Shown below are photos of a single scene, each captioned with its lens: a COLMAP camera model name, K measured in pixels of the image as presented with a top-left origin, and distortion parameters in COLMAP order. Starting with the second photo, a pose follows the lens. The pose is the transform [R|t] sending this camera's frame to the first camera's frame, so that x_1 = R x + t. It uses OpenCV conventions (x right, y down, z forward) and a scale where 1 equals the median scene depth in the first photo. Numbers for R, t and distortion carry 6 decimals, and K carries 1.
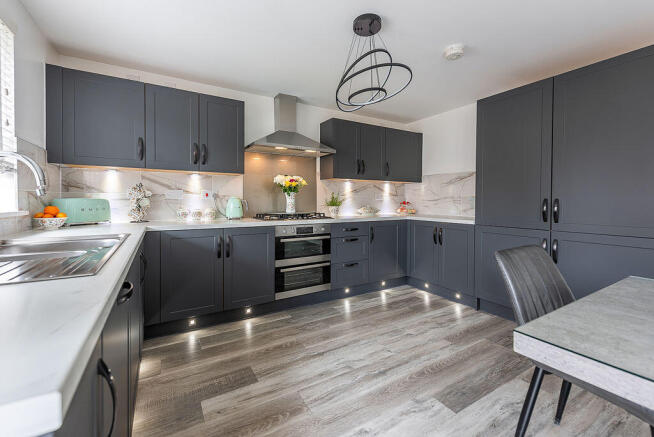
lens RADIAL K [[280.7, 0, 323.5], [0, 280.7, 198.7], [0, 0, 1]] dist [0.001774, 0.000262]
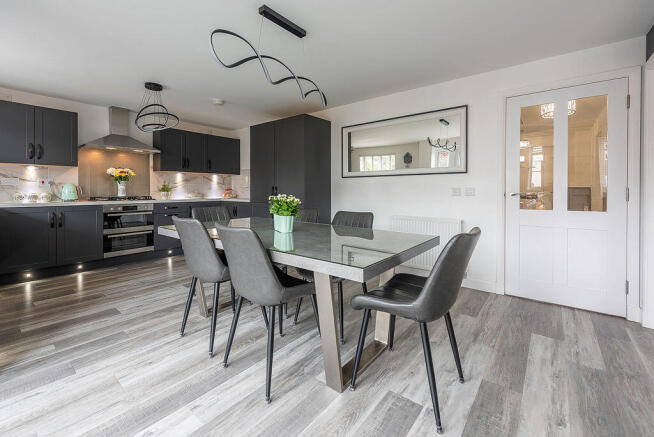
lens RADIAL K [[284.6, 0, 326.2], [0, 284.6, 190.0], [0, 0, 1]] dist [-0.014404, -0.000184]
pose [[0.934687, 0.001416, 0.355470, 0.338729], [-0.004984, 0.999946, 0.009123, 0.003730], [-0.355438, -0.010299, 0.934643, -0.656066]]
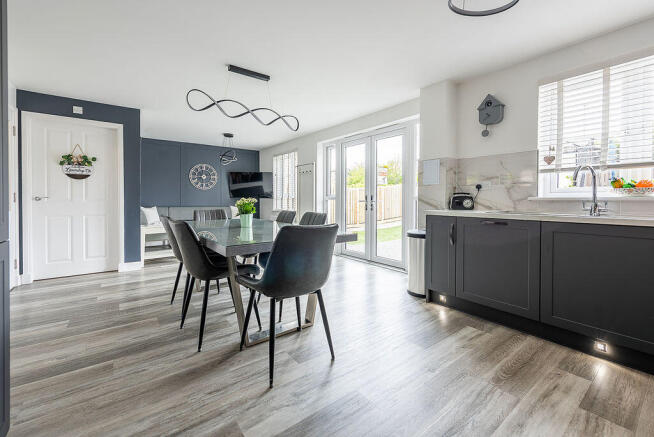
lens RADIAL K [[268.3, 0, 328.7], [0, 268.3, 203.2], [0, 0, 1]] dist [0.002190, 0.000116]
pose [[-0.992570, 0.002380, -0.121648, 0.348427], [0.001104, 0.999944, 0.010552, 0.027133], [0.121666, 0.010339, -0.992517, 0.997320]]
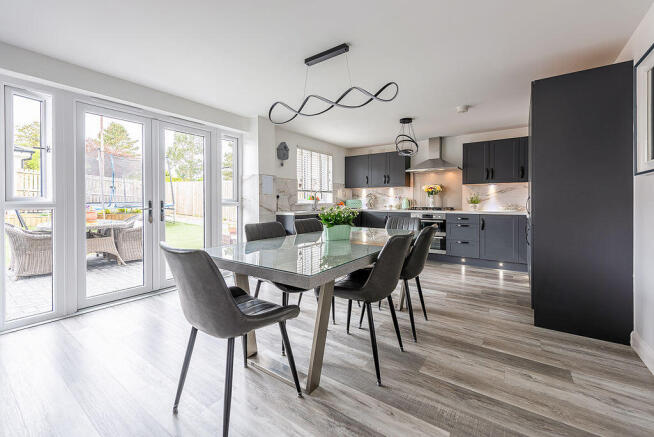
lens RADIAL K [[268.3, 0, 328.7], [0, 268.3, 203.2], [0, 0, 1]] dist [0.002190, 0.000116]
pose [[0.398282, 0.002206, -0.917260, 1.206602], [0.012904, 0.999885, 0.008007, 0.006265], [0.917172, -0.015025, 0.398208, -0.250336]]
